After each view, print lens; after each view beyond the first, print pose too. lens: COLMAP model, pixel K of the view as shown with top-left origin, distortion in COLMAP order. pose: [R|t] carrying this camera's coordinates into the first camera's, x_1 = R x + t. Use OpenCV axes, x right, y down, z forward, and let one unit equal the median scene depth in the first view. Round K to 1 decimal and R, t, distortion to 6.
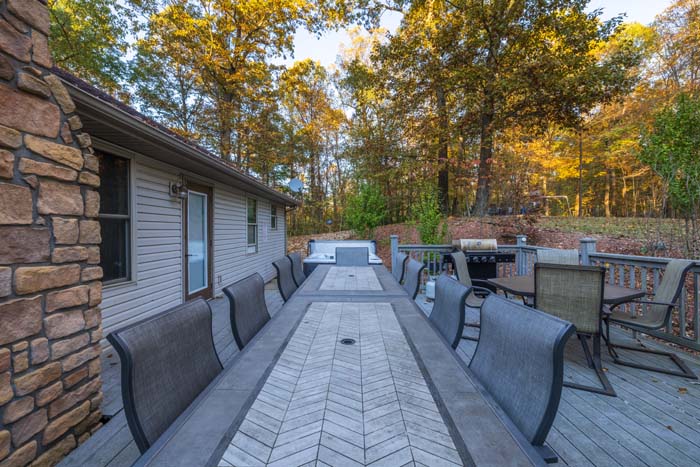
lens RADIAL K [[292.3, 0, 350.0], [0, 292.3, 233.5], [0, 0, 1]] dist [0.001013, 0.000479]
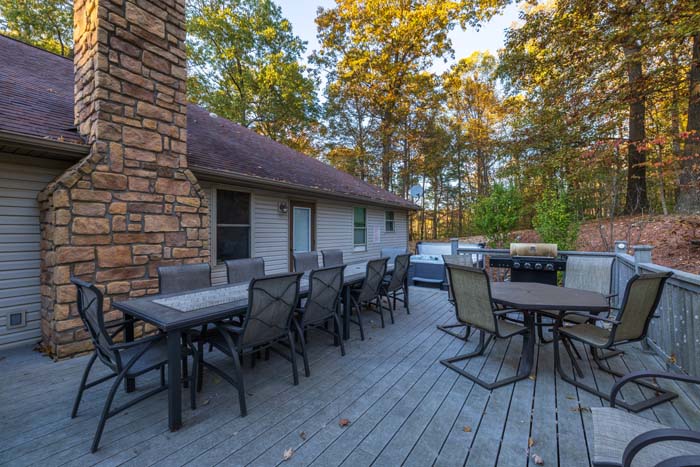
lens RADIAL K [[292.3, 0, 350.0], [0, 292.3, 233.5], [0, 0, 1]] dist [0.001013, 0.000479]
pose [[0.826761, 0.003941, -0.562539, 0.353841], [-0.007724, 0.999961, -0.004345, -0.003015], [0.562500, 0.007937, 0.826759, -0.058859]]
